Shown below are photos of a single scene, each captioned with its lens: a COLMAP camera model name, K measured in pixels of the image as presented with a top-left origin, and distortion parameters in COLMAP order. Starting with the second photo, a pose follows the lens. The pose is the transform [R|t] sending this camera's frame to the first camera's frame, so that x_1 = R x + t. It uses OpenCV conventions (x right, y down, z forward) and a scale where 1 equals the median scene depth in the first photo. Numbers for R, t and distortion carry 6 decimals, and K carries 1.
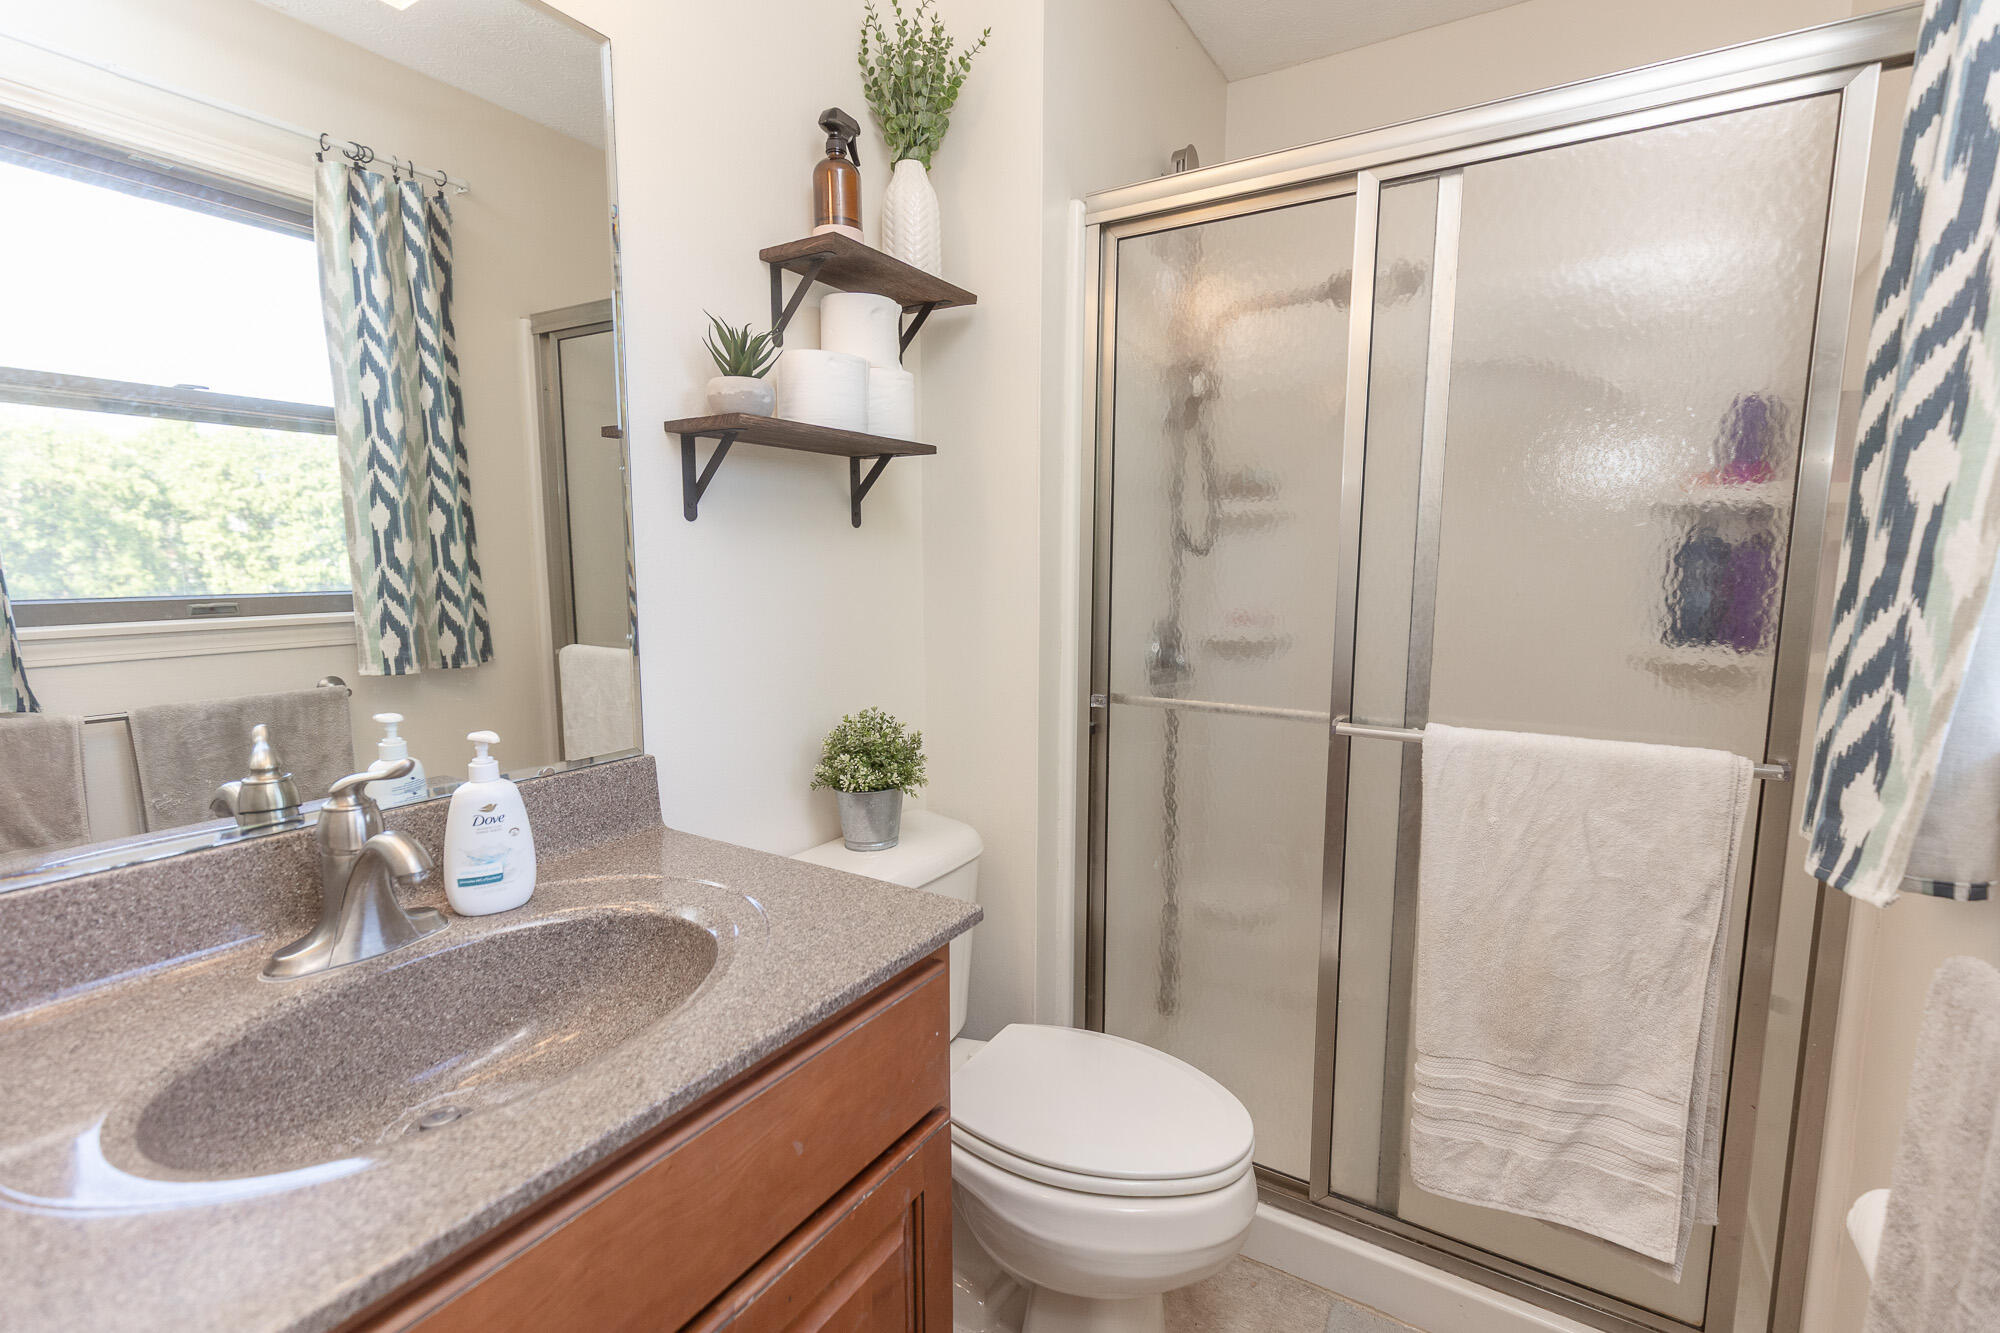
lens RADIAL K [[898.2, 0, 1017.3], [0, 898.2, 670.1], [0, 0, 1]] dist [0.003900, -0.000173]
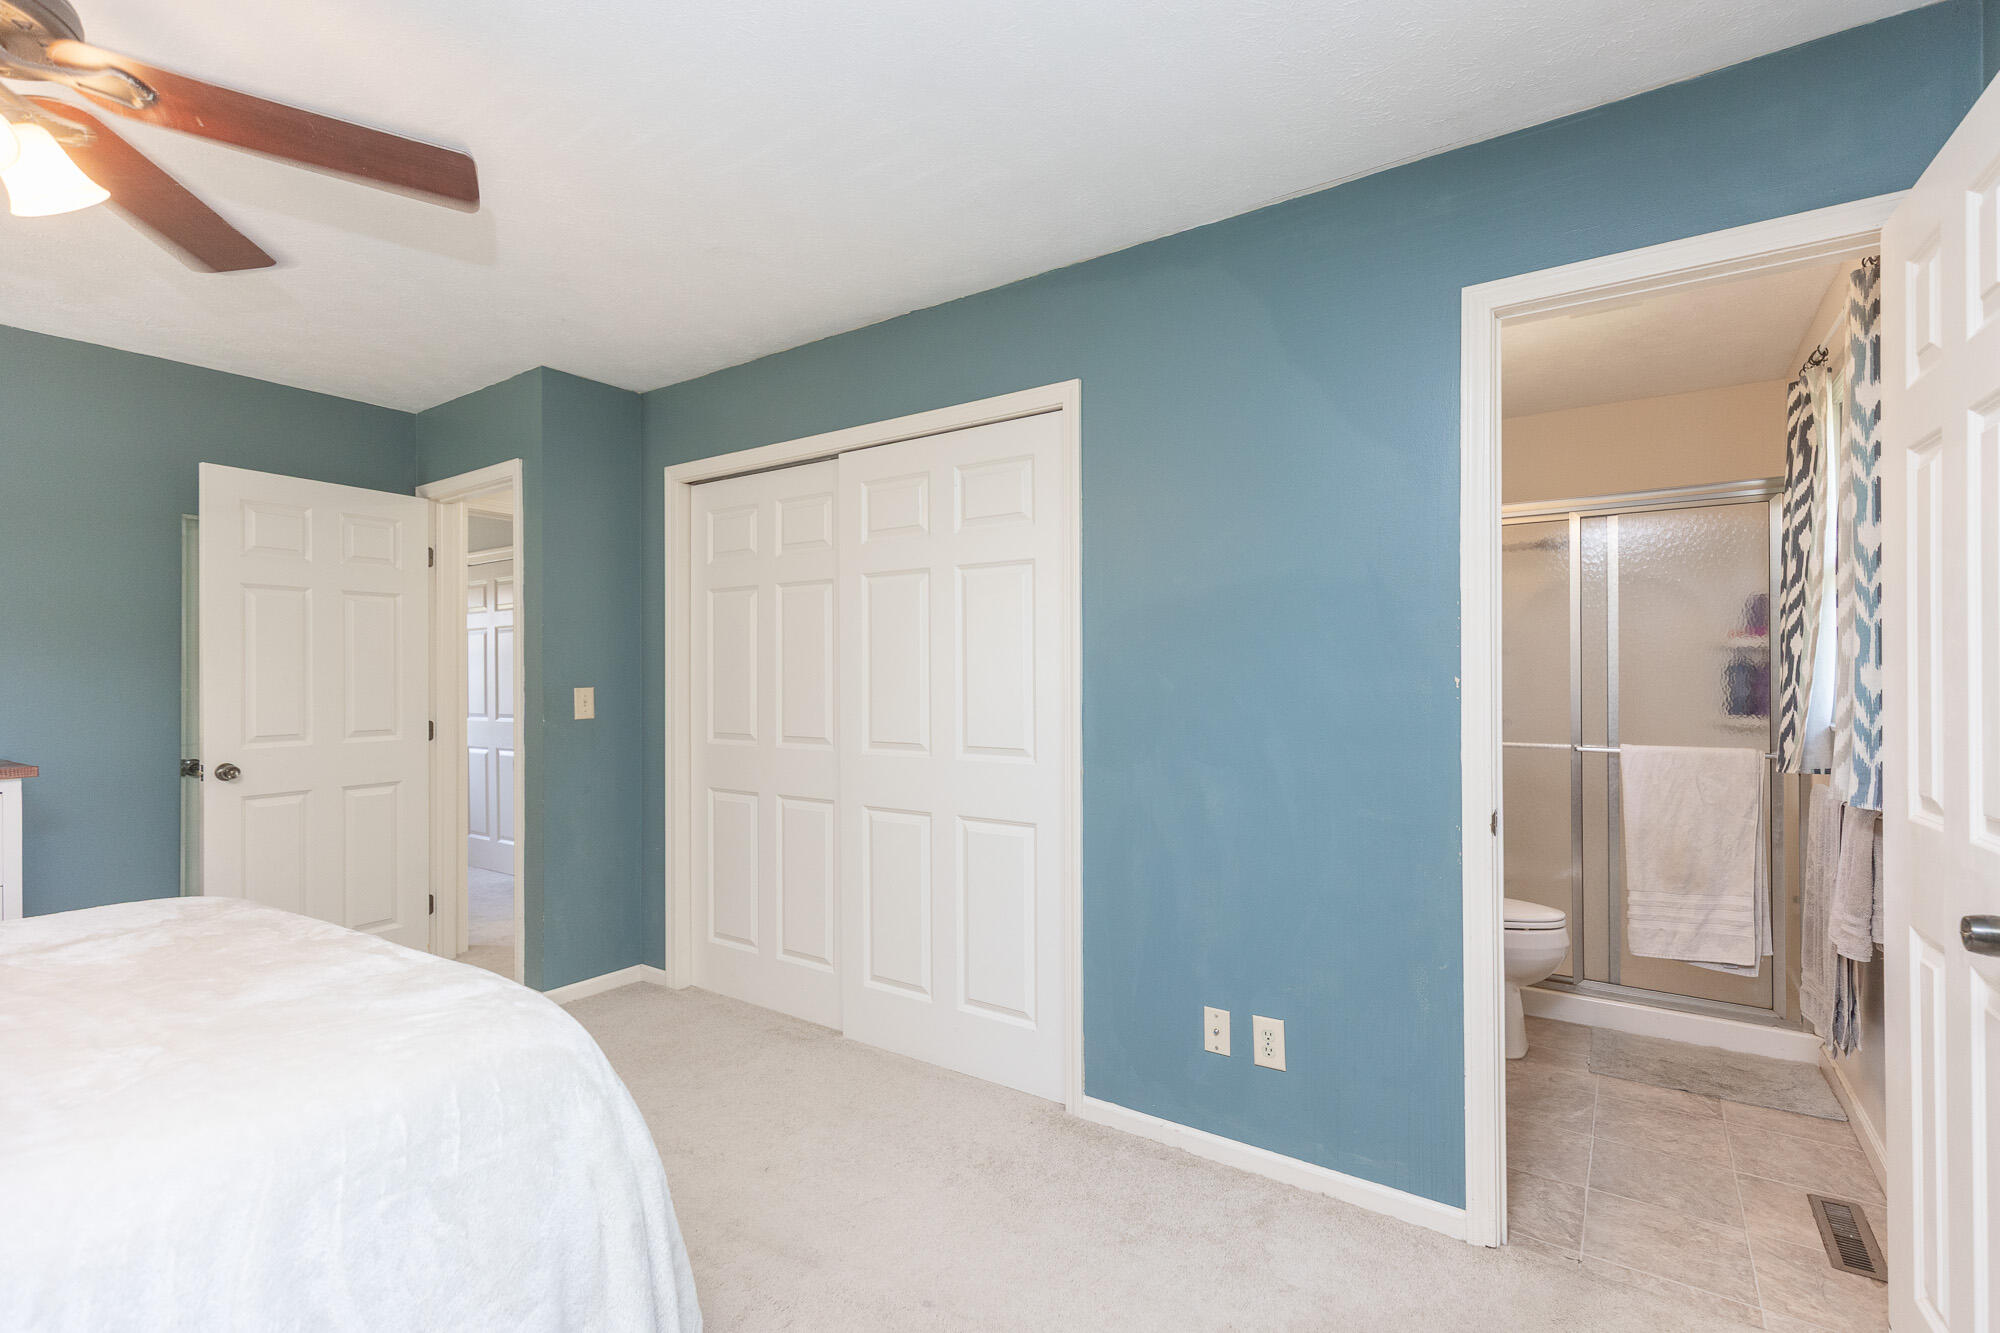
lens RADIAL K [[898.2, 0, 1017.3], [0, 898.2, 670.1], [0, 0, 1]] dist [0.003900, -0.000173]
pose [[0.998812, -0.006882, -0.048235, -1.048987], [0.000472, 0.991294, -0.131663, 0.189204], [0.048721, 0.131484, 0.990120, -1.486629]]
